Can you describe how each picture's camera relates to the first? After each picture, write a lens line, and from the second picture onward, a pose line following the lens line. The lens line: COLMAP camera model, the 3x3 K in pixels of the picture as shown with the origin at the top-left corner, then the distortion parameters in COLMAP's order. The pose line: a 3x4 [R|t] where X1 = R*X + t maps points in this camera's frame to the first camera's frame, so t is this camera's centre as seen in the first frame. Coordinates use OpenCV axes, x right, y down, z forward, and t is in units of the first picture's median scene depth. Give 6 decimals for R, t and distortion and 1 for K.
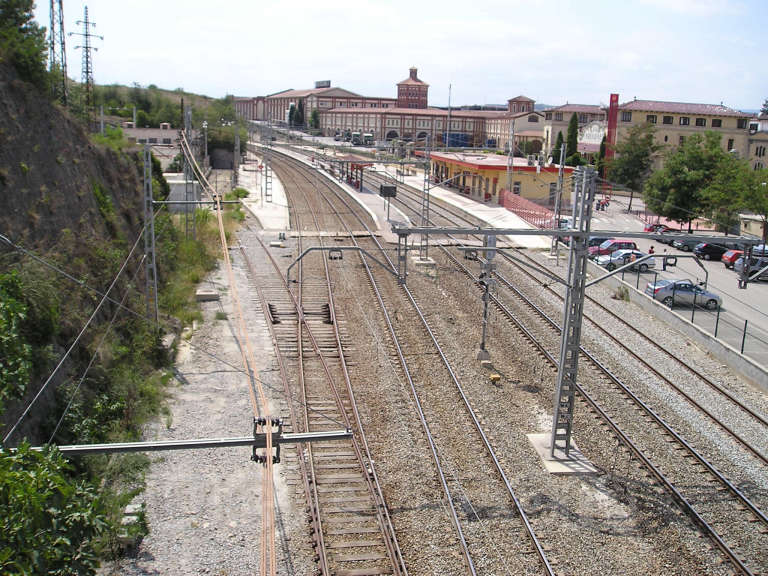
lens RADIAL K [[790.3, 0, 387.3], [0, 790.3, 291.0], [0, 0, 1]] dist [-0.111300, 0.000000]
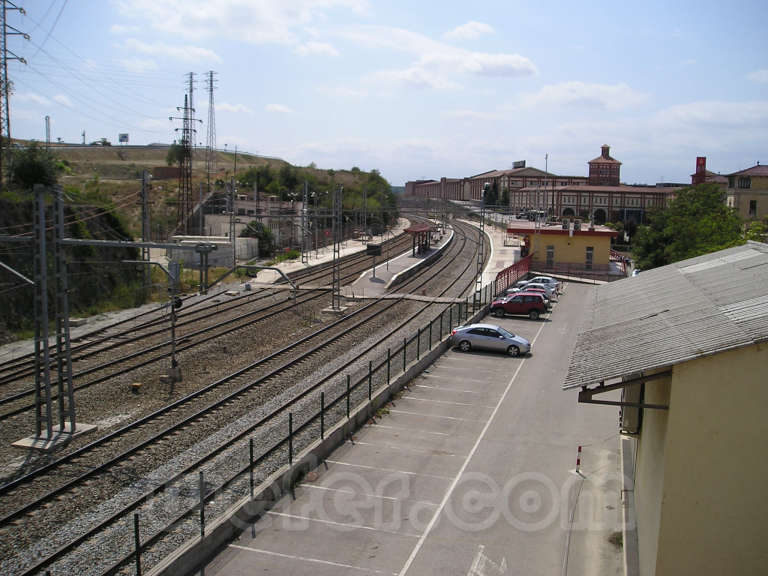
lens RADIAL K [[790.3, 0, 390.8], [0, 790.3, 288.8], [0, 0, 1]] dist [-0.111300, 0.000000]
pose [[0.950925, 0.018046, -0.308894, 0.222879], [-0.051331, 0.993665, -0.099971, 0.017951], [0.305133, 0.110920, 0.945828, 0.014904]]
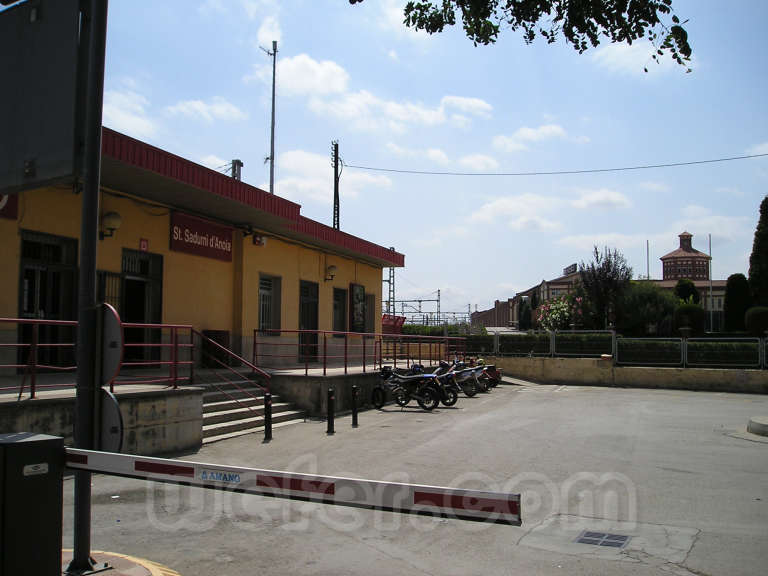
lens RADIAL K [[790.3, 0, 386.7], [0, 790.3, 291.0], [0, 0, 1]] dist [-0.111300, 0.000000]
pose [[0.891325, -0.059687, -0.449419, 0.273835], [-0.070883, 0.960758, -0.268179, -0.101447], [0.447790, 0.270891, 0.852117, 0.863100]]
